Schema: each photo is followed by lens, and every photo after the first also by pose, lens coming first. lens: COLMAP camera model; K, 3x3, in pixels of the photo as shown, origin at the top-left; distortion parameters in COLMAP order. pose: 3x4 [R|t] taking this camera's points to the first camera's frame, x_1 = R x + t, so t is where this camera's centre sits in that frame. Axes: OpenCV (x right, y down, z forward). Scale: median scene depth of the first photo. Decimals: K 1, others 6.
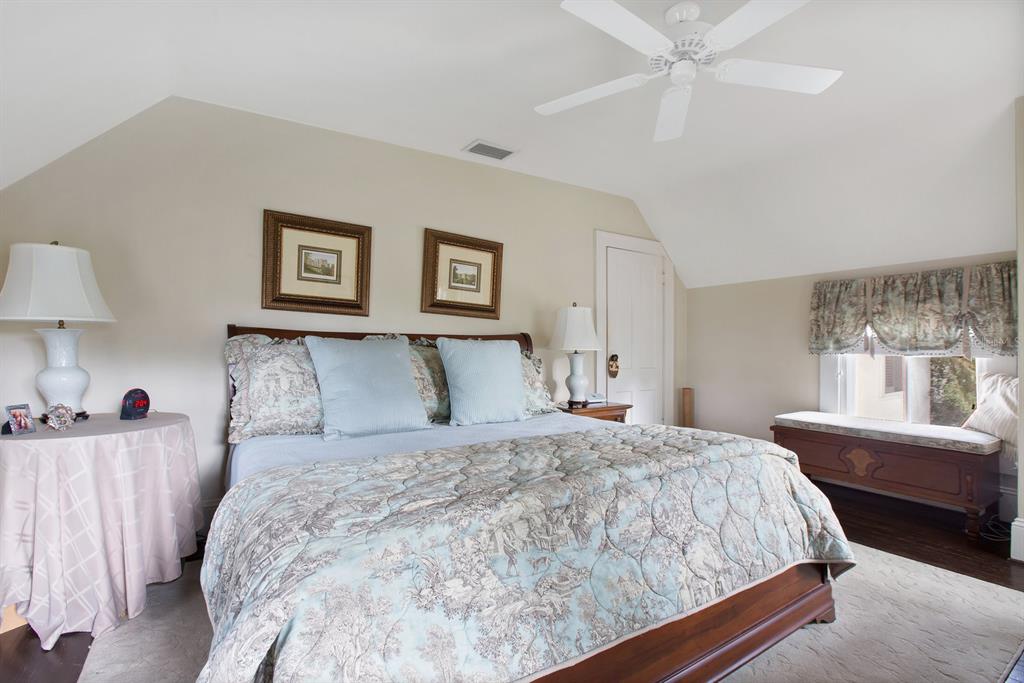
lens RADIAL K [[471.6, 0, 512.0], [0, 471.6, 341.5], [0, 0, 1]] dist [-0.066859, 0.028124]
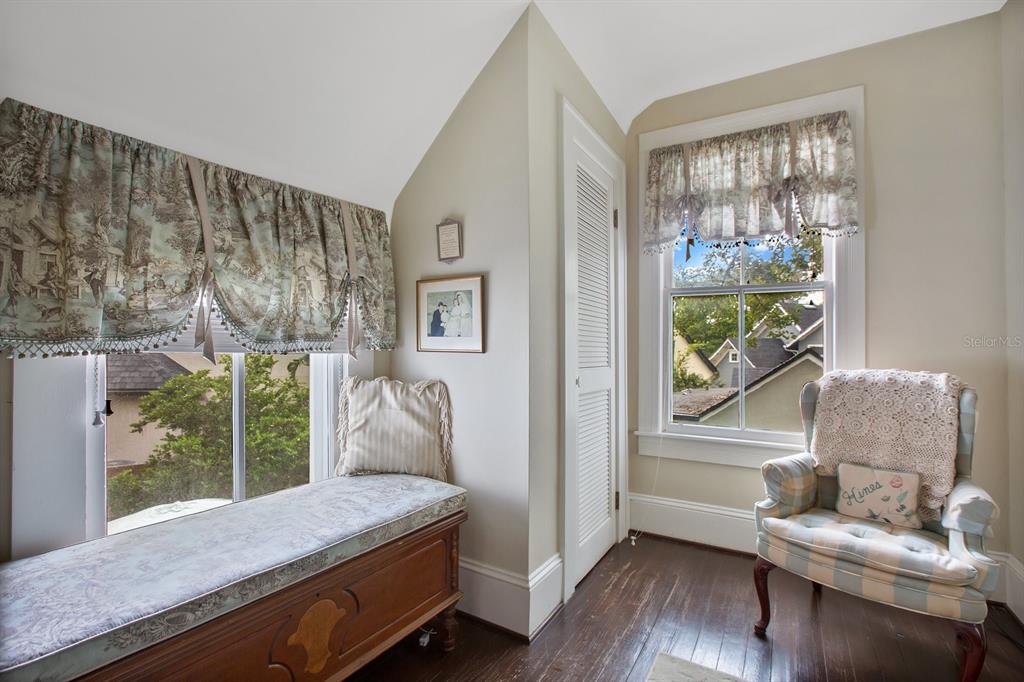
lens RADIAL K [[471.6, 0, 512.0], [0, 471.6, 341.0], [0, 0, 1]] dist [-0.066859, 0.028124]
pose [[-0.407245, -0.001882, 0.913317, 0.340877], [-0.017125, 0.999838, -0.005576, 0.017572], [-0.913159, -0.017912, -0.407211, 0.992762]]
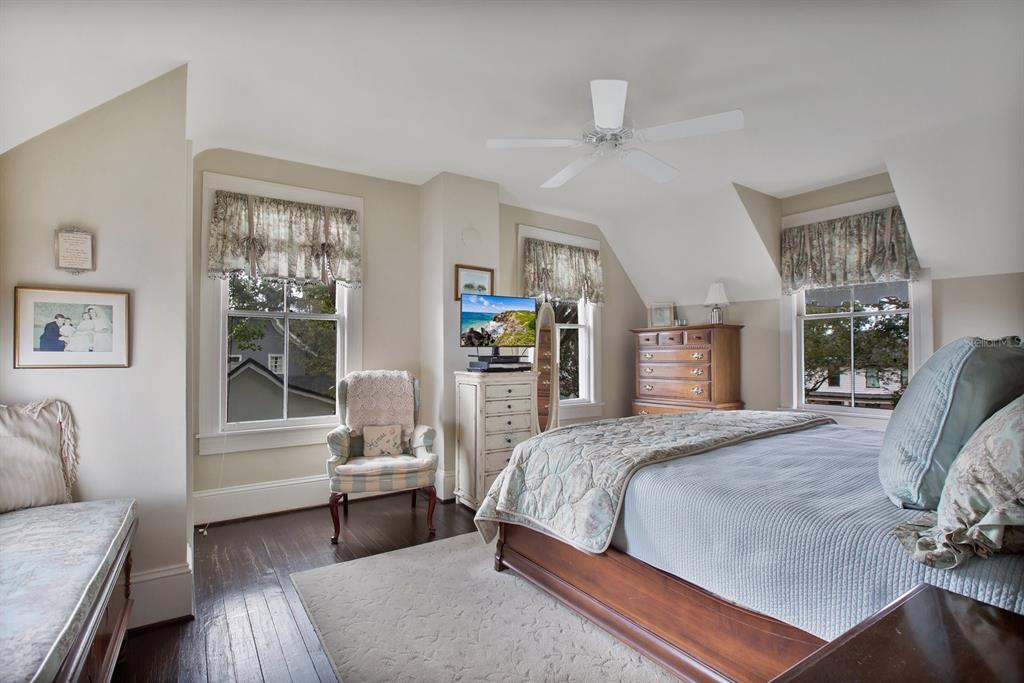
lens RADIAL K [[480.4, 0, 488.8], [0, 480.4, 336.9], [0, 0, 1]] dist [-0.058486, 0.023011]
pose [[-0.999782, -0.000702, 0.020856, 0.414016], [-0.001665, 0.998931, -0.046196, 0.017265], [-0.020801, -0.046220, -0.998715, 1.388619]]
